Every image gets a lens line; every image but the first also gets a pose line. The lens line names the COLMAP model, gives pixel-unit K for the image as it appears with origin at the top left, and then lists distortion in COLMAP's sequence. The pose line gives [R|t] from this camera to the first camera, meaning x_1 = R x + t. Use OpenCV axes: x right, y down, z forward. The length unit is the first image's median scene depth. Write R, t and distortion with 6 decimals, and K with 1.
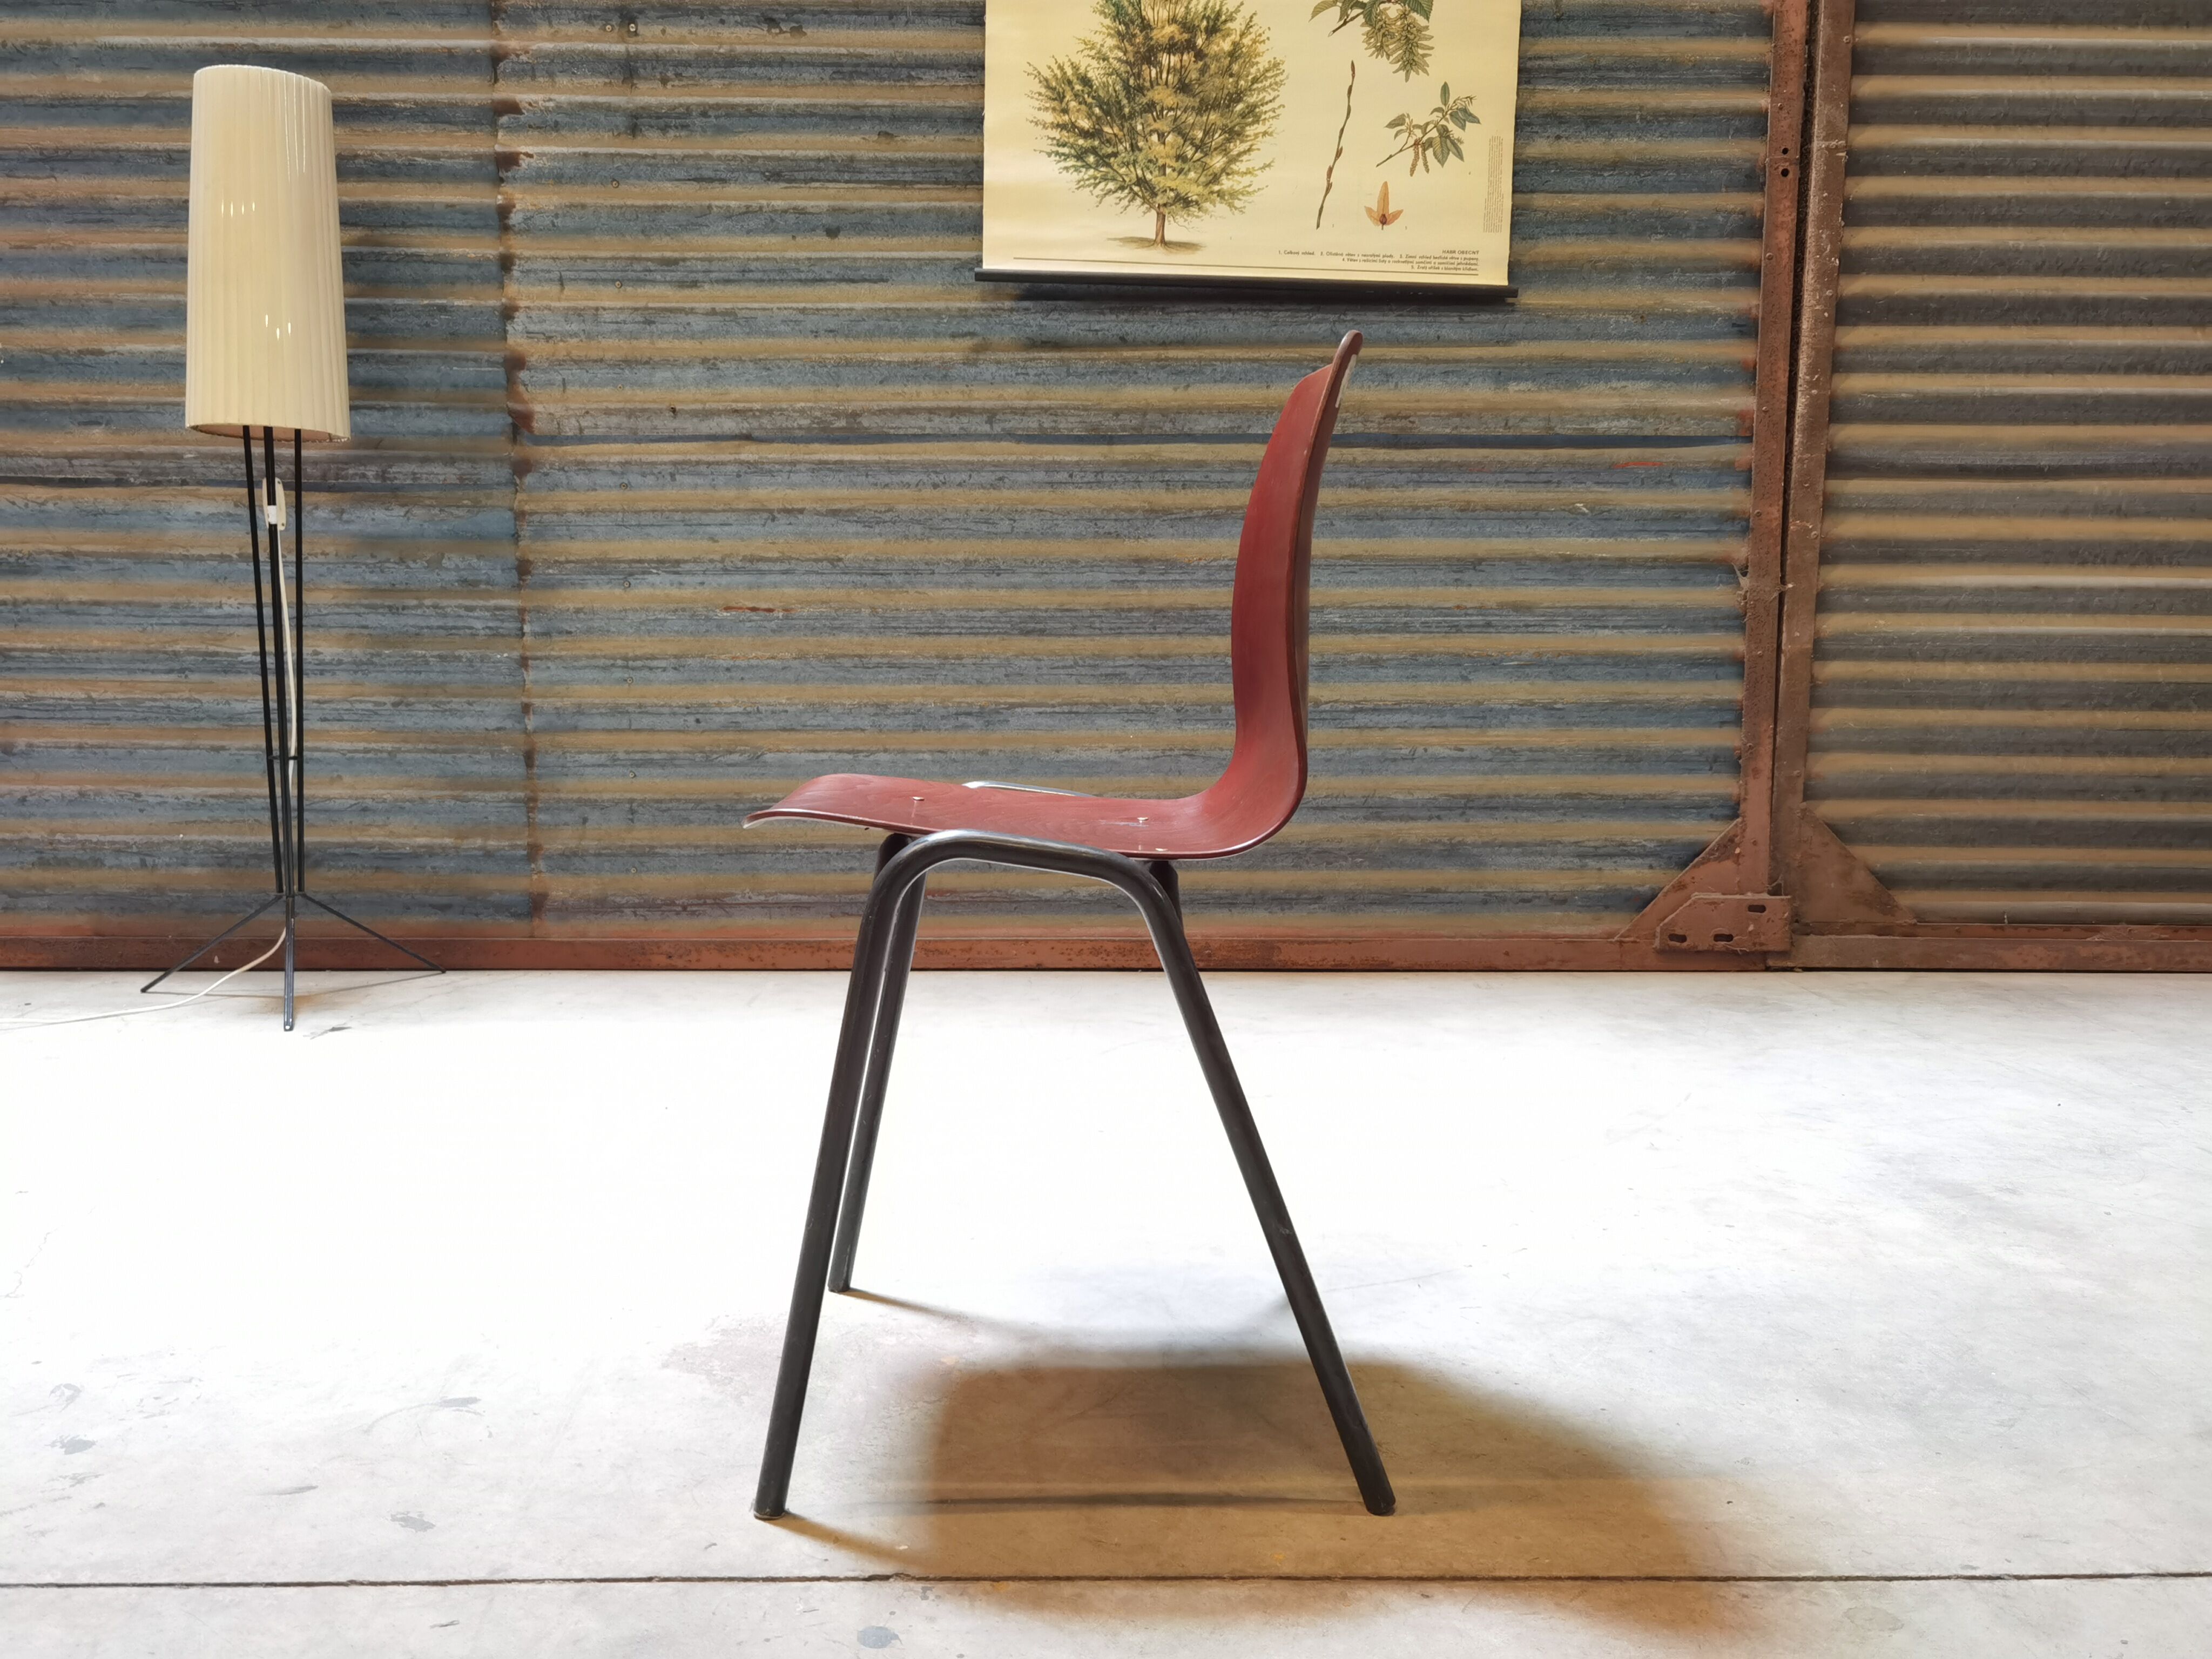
lens RADIAL K [[1873.4, 0, 1107.0], [0, 1873.4, 831.7], [0, 0, 1]] dist [-0.022975, 0.091897]
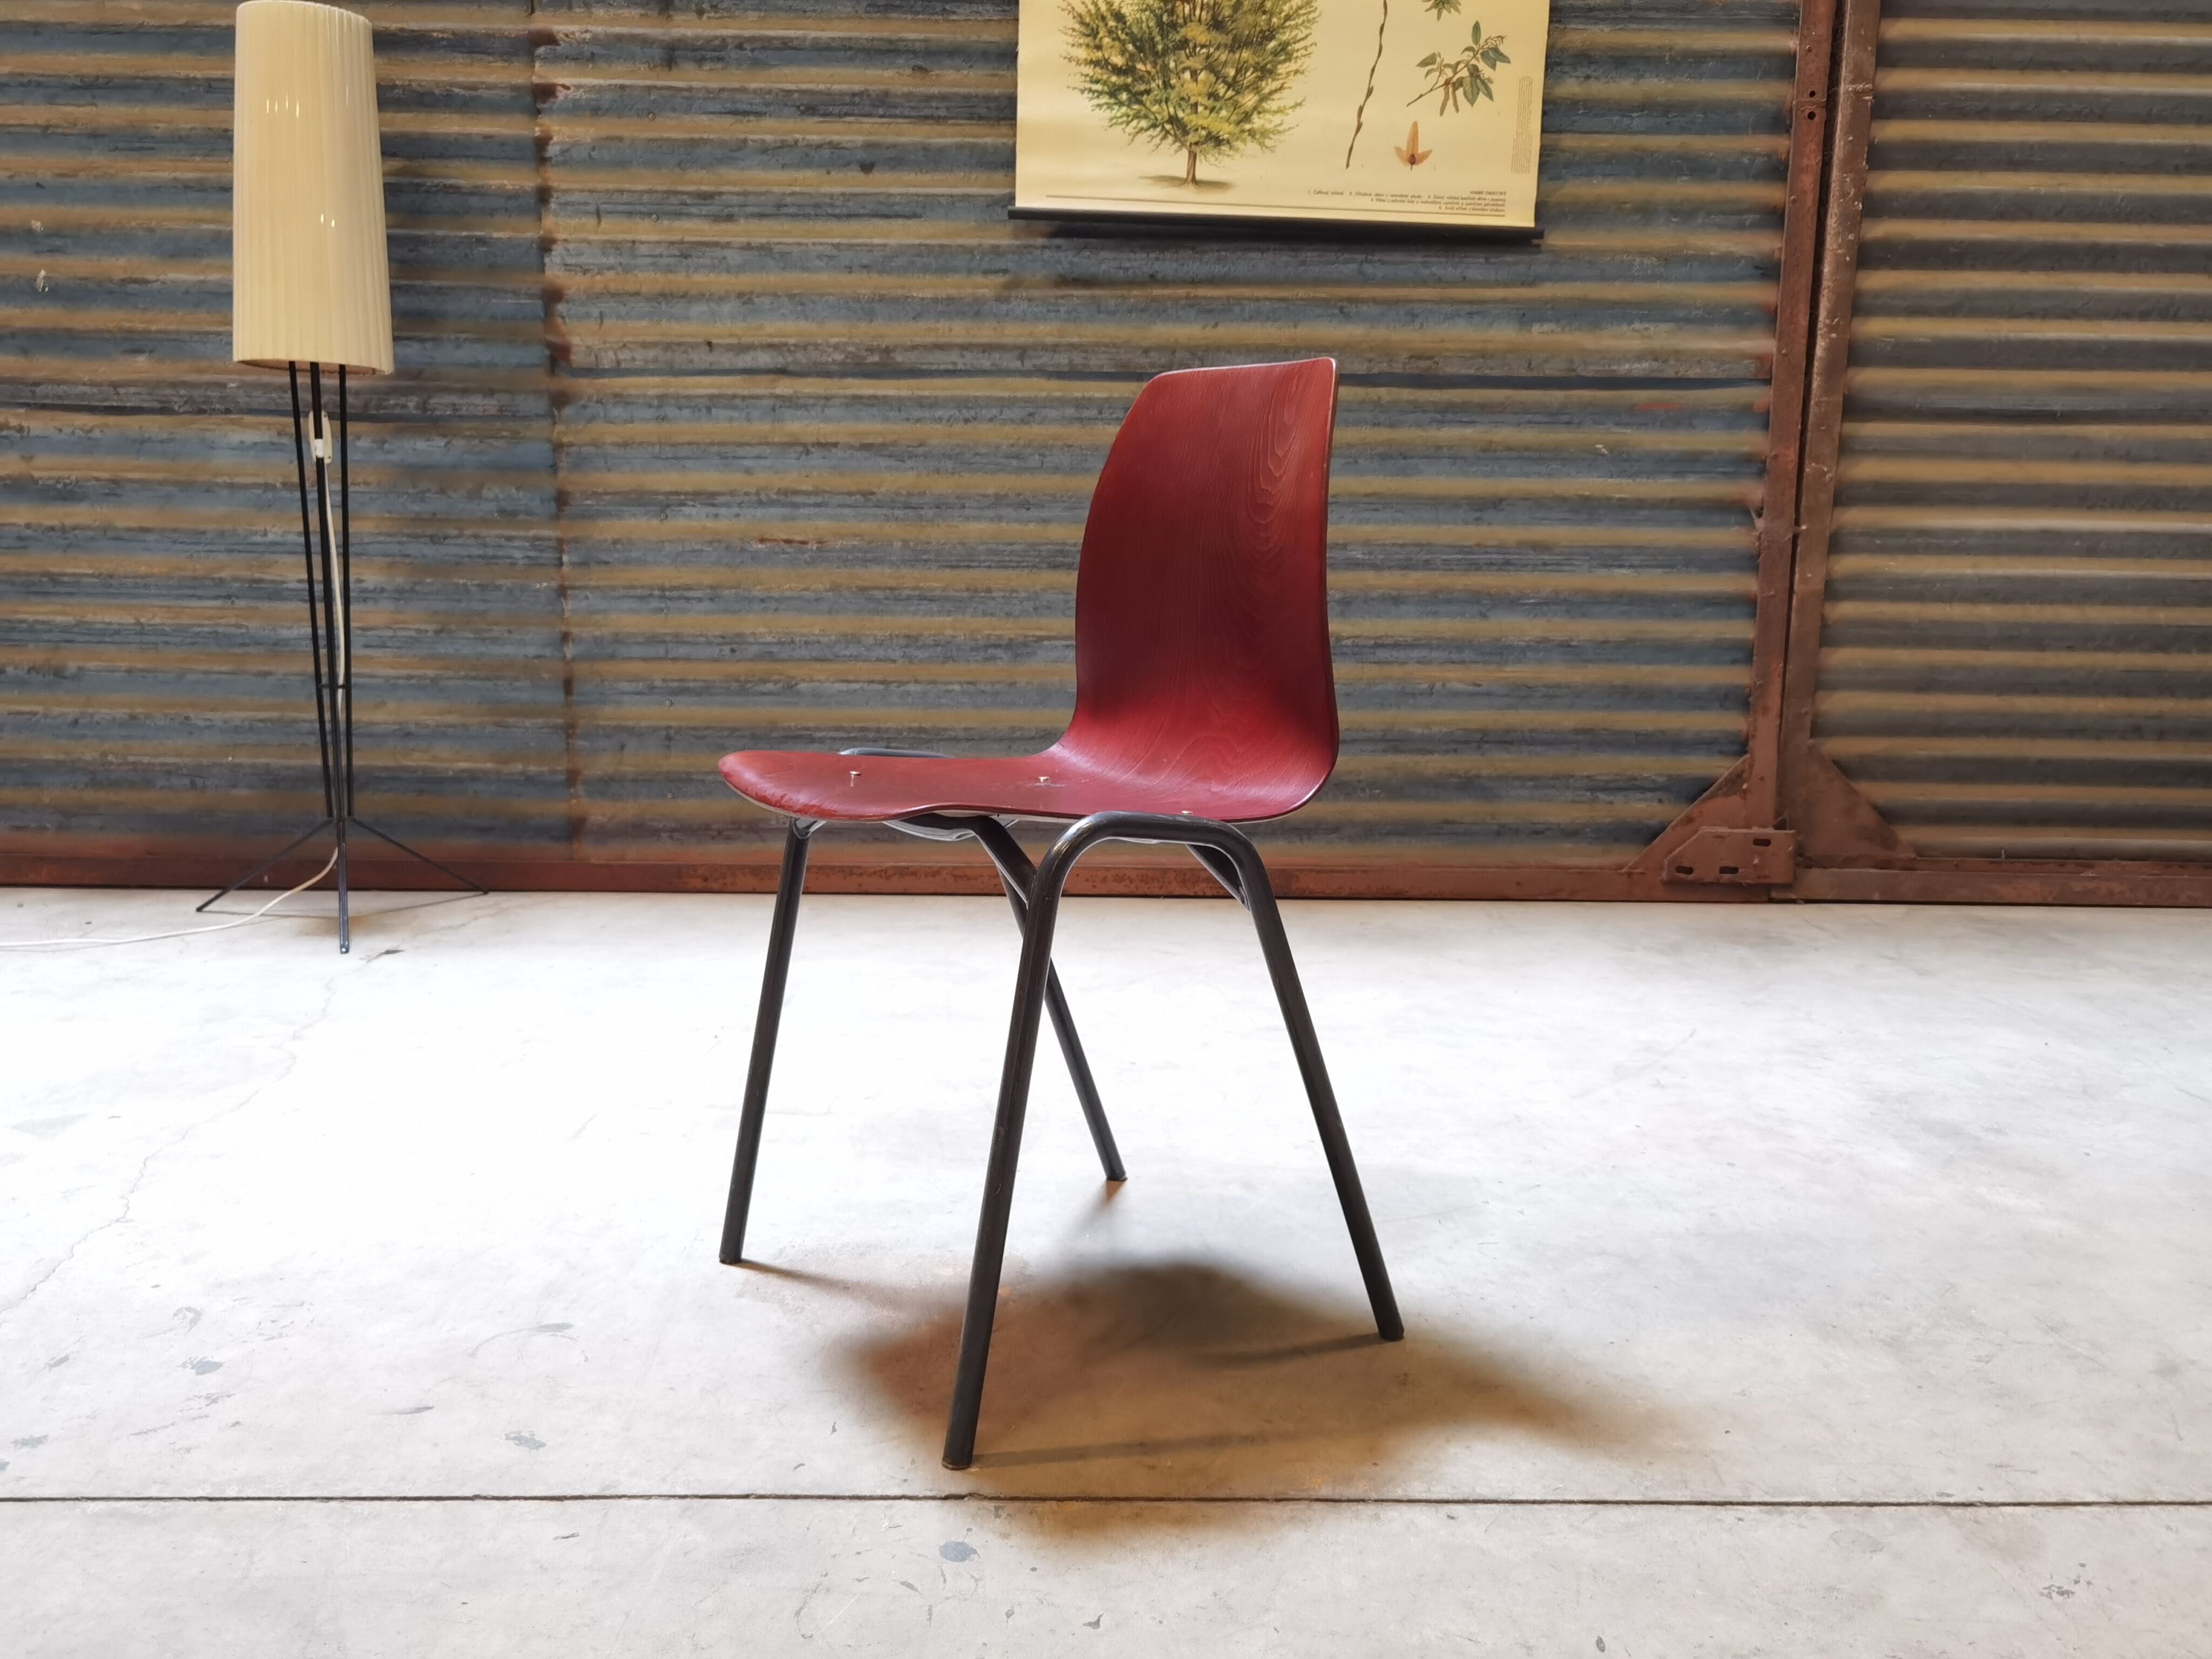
lens RADIAL K [[1873.4, 0, 1112.8], [0, 1873.4, 832.1], [0, 0, 1]] dist [-0.022975, 0.091897]
pose [[0.999953, 0.009214, 0.003086, -0.013386], [-0.009375, 0.998329, 0.057021, -0.020510], [-0.002556, -0.057047, 0.998368, -0.027678]]
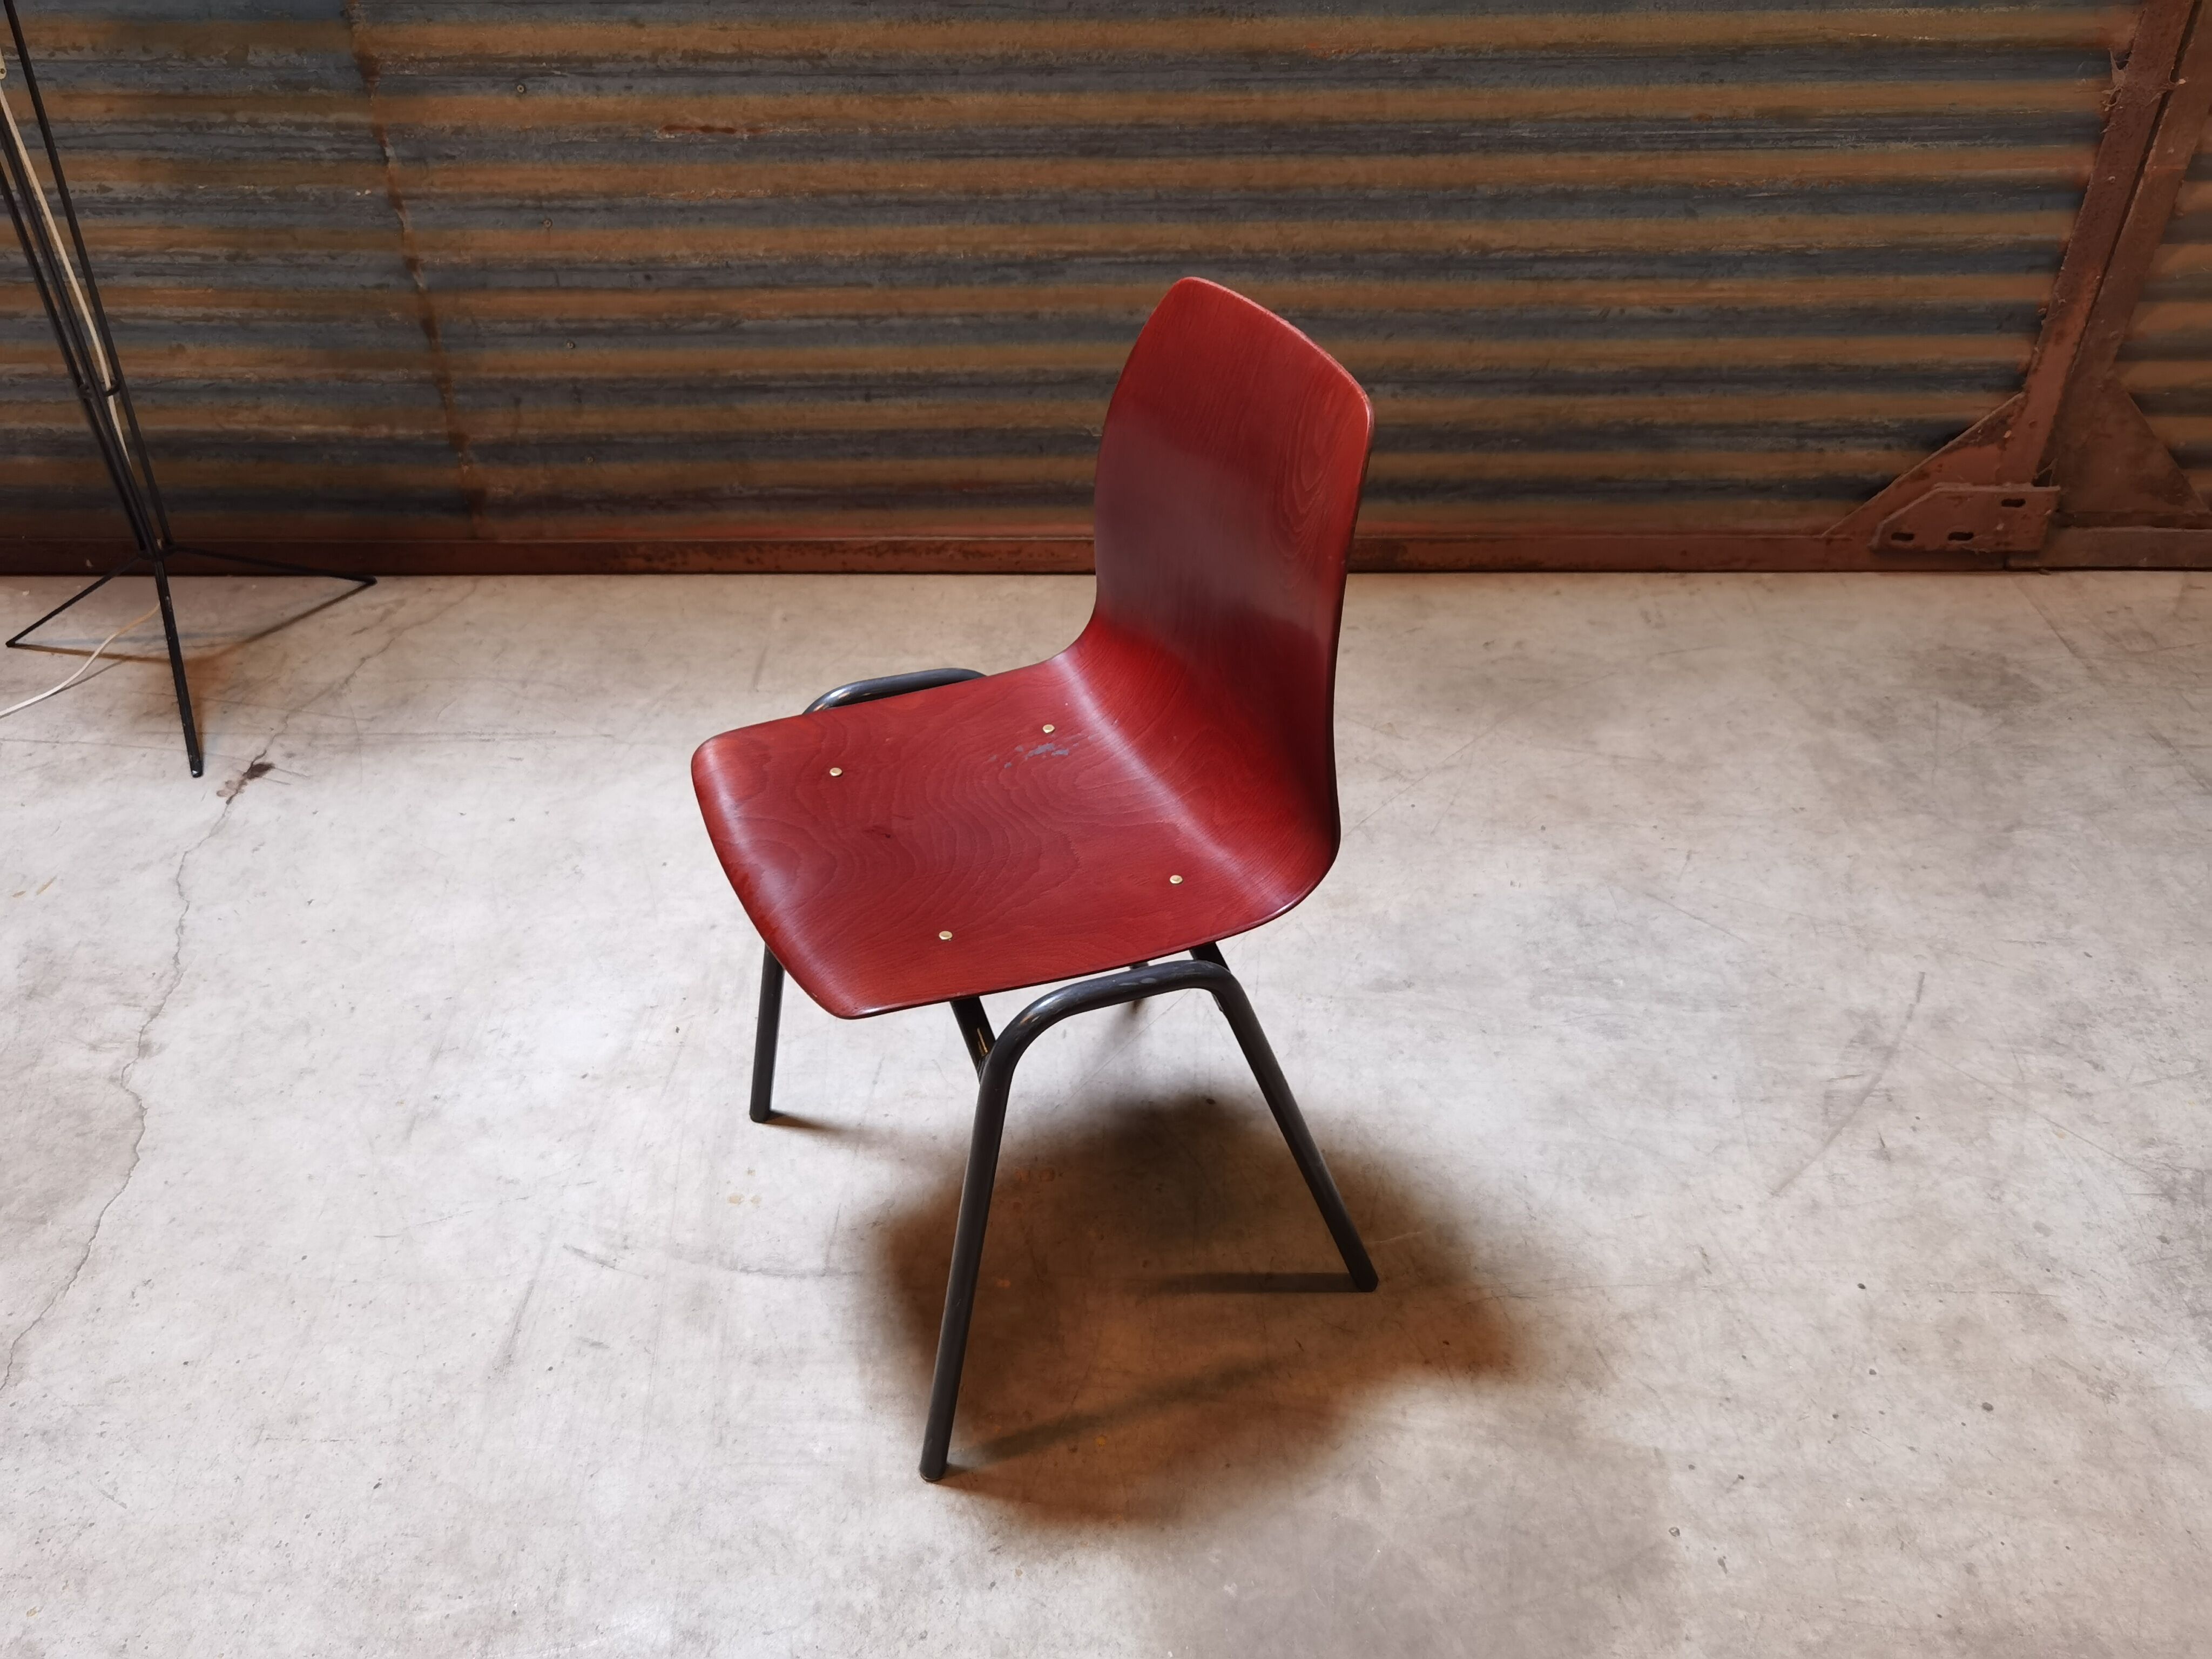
lens RADIAL K [[1873.4, 0, 1104.3], [0, 1873.4, 805.5], [0, 0, 1]] dist [-0.022975, 0.091897]
pose [[0.999974, 0.005586, -0.004632, -0.032917], [-0.002329, 0.851551, 0.524267, -0.271165], [0.006873, -0.524243, 0.851541, 0.261022]]
